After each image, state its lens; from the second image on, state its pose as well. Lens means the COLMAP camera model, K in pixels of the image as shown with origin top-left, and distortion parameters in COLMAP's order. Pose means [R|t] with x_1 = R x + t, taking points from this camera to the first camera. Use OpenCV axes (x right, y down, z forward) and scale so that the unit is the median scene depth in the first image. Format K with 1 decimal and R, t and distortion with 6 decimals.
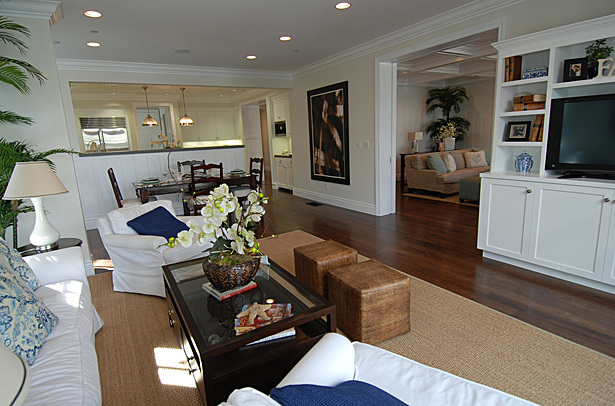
lens RADIAL K [[330.5, 0, 307.5], [0, 330.5, 199.1], [0, 0, 1]] dist [0.015214, -0.014743]
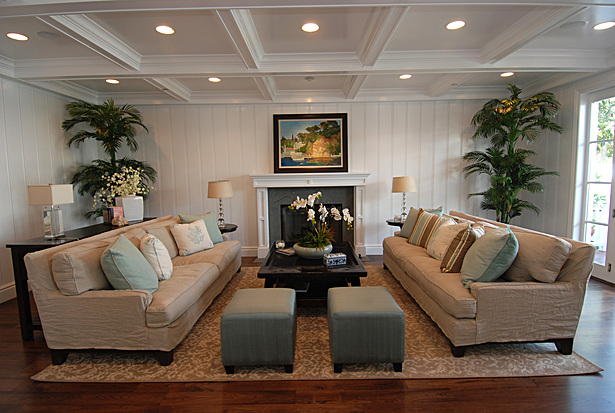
lens RADIAL K [[328.0, 0, 304.8], [0, 328.0, 205.2], [0, 0, 1]] dist [0.013997, -0.007453]
pose [[0.539198, -0.042175, 0.841123, 0.133241], [0.152126, 0.987194, -0.048020, -0.095461], [-0.828326, 0.153849, 0.538709, 0.454806]]
